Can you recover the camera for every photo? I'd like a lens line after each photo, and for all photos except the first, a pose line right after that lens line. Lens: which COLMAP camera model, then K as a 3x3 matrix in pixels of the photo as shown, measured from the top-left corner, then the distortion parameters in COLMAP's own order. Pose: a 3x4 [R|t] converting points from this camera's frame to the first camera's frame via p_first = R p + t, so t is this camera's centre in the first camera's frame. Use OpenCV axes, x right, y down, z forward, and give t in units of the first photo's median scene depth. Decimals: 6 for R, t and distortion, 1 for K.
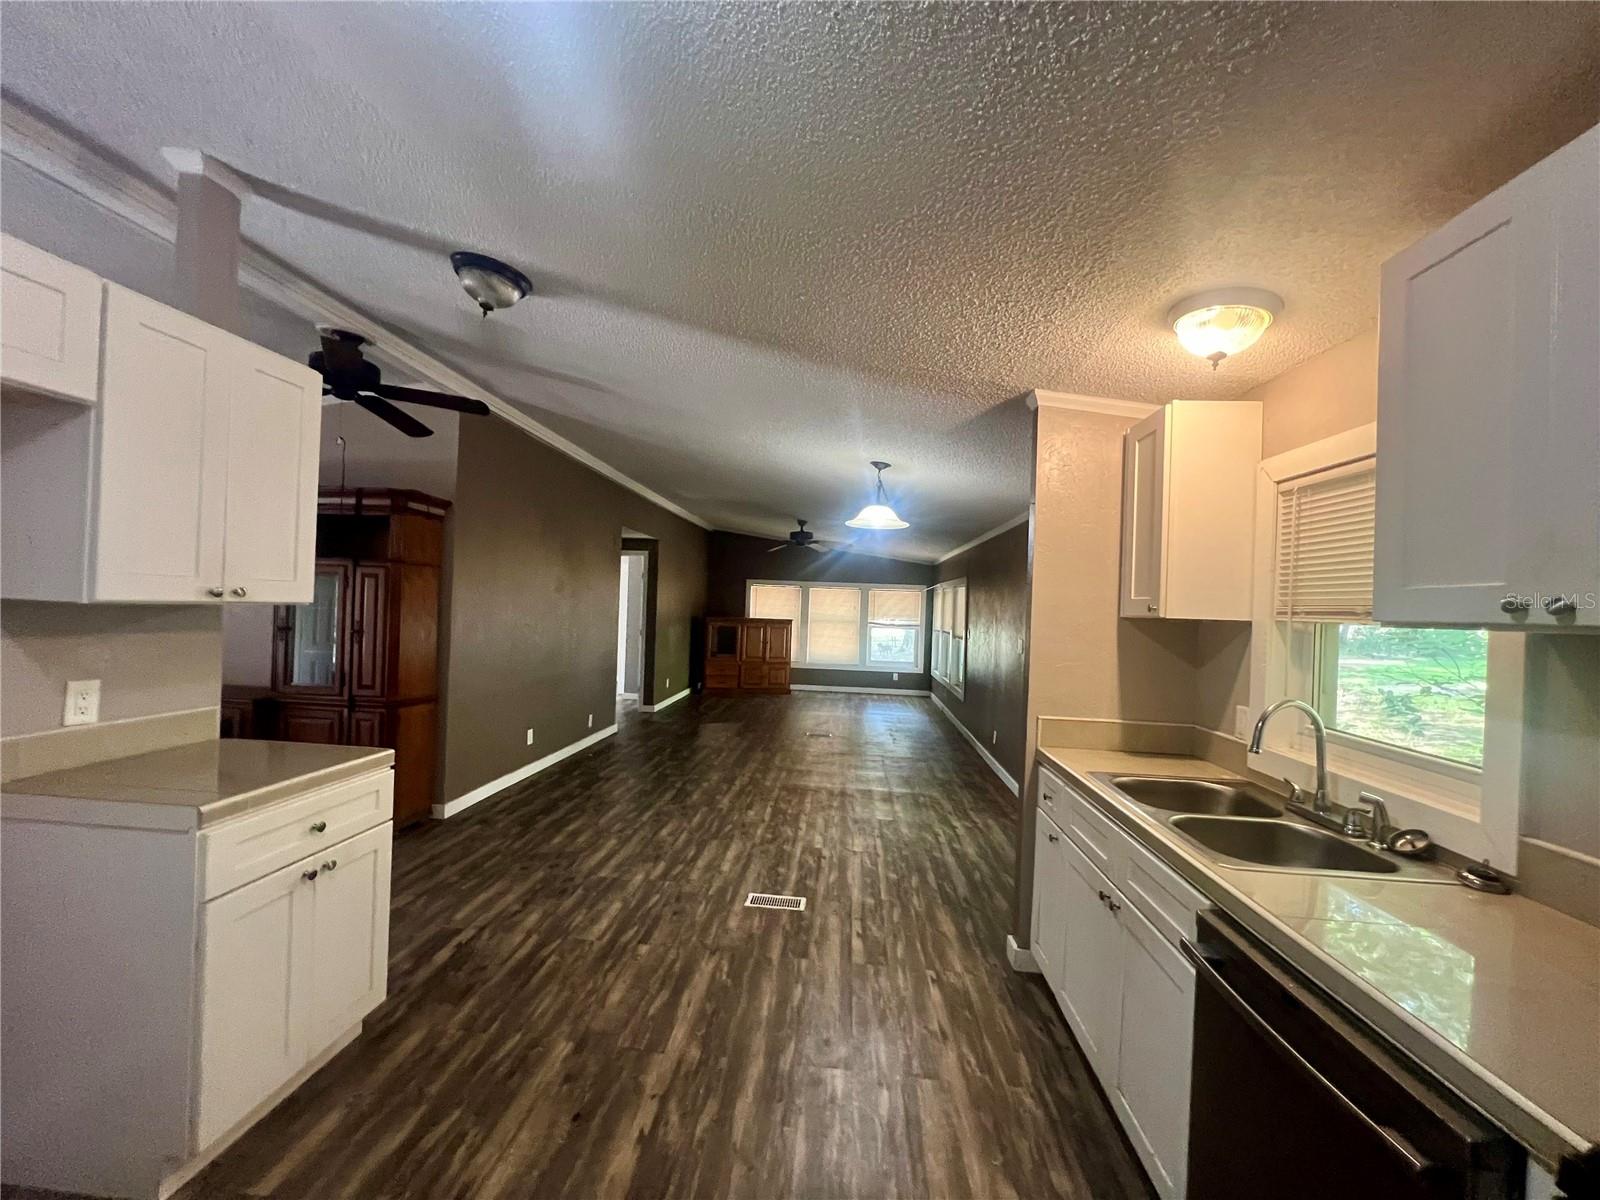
lens RADIAL K [[639.1, 0, 798.9], [0, 639.1, 603.6], [0, 0, 1]] dist [-0.014213, 0.000816]
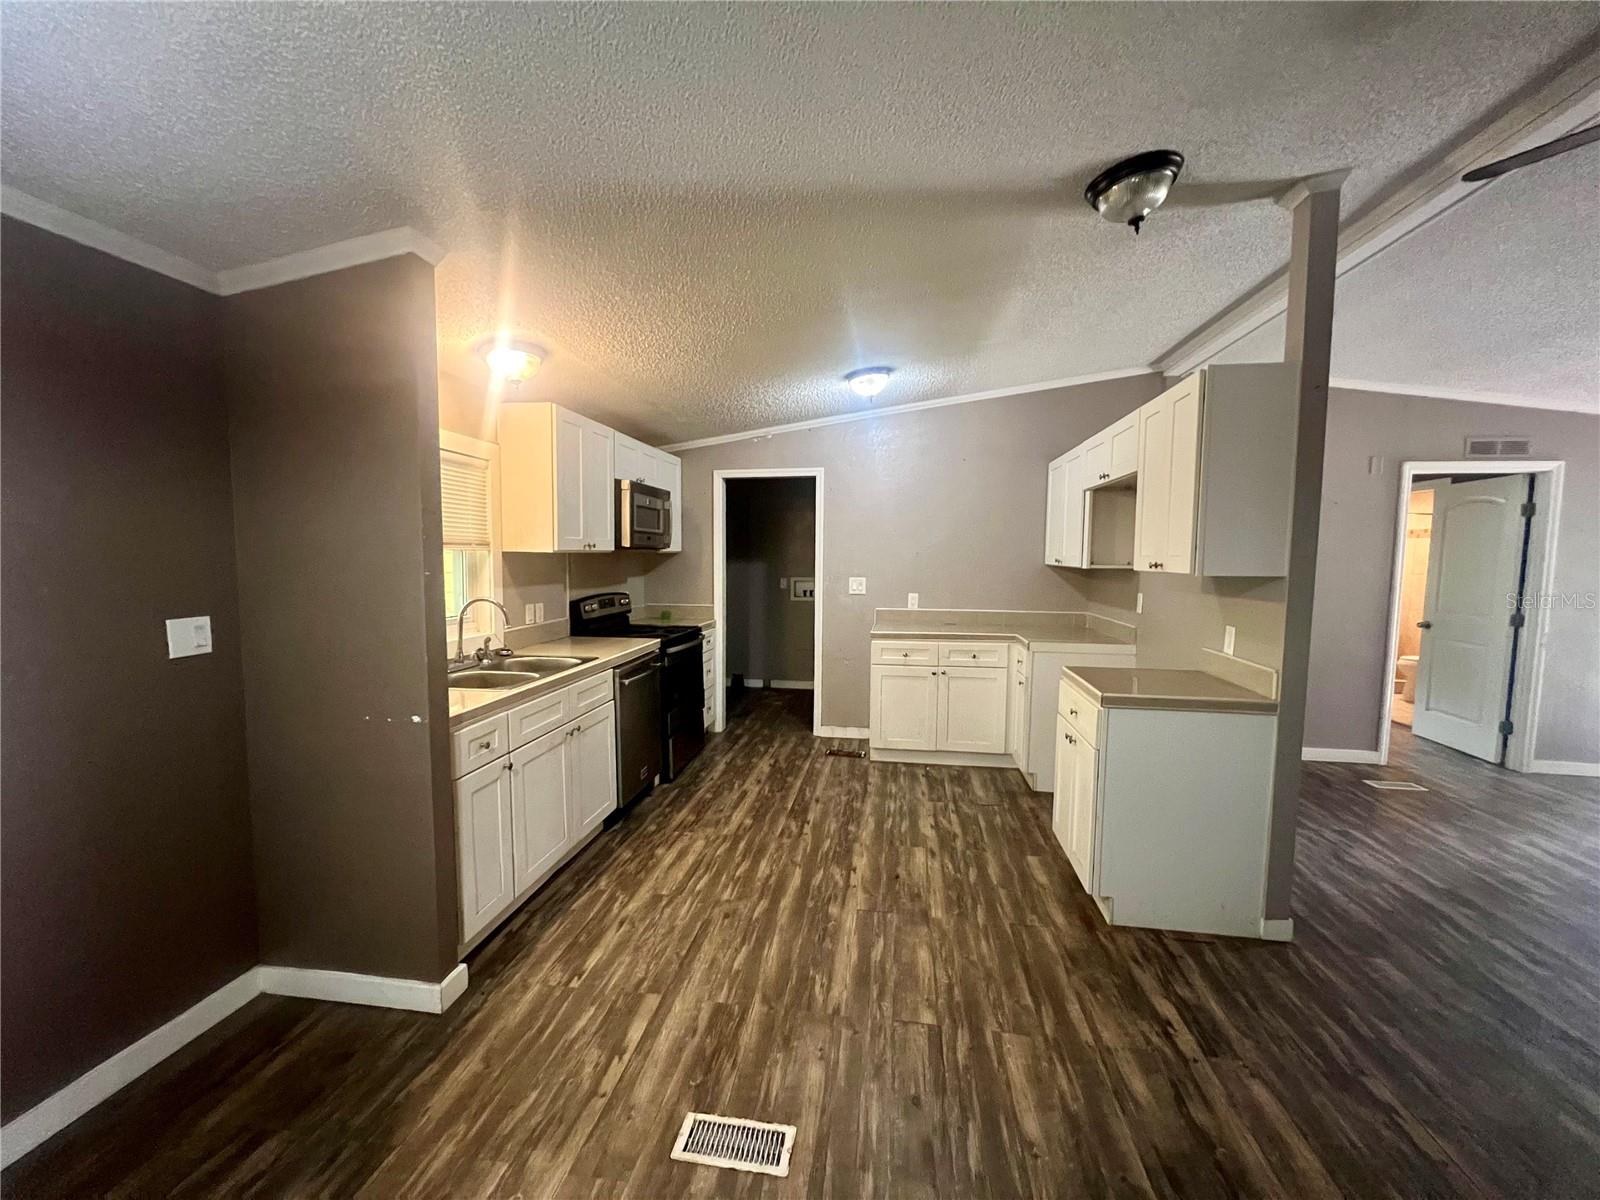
lens RADIAL K [[639.1, 0, 797.8], [0, 639.1, 603.7], [0, 0, 1]] dist [-0.014213, 0.000816]
pose [[-0.995960, -0.054730, 0.071189, -0.125550], [-0.049282, 0.995877, 0.076157, -0.000461], [-0.075063, 0.072341, -0.994551, 1.870571]]
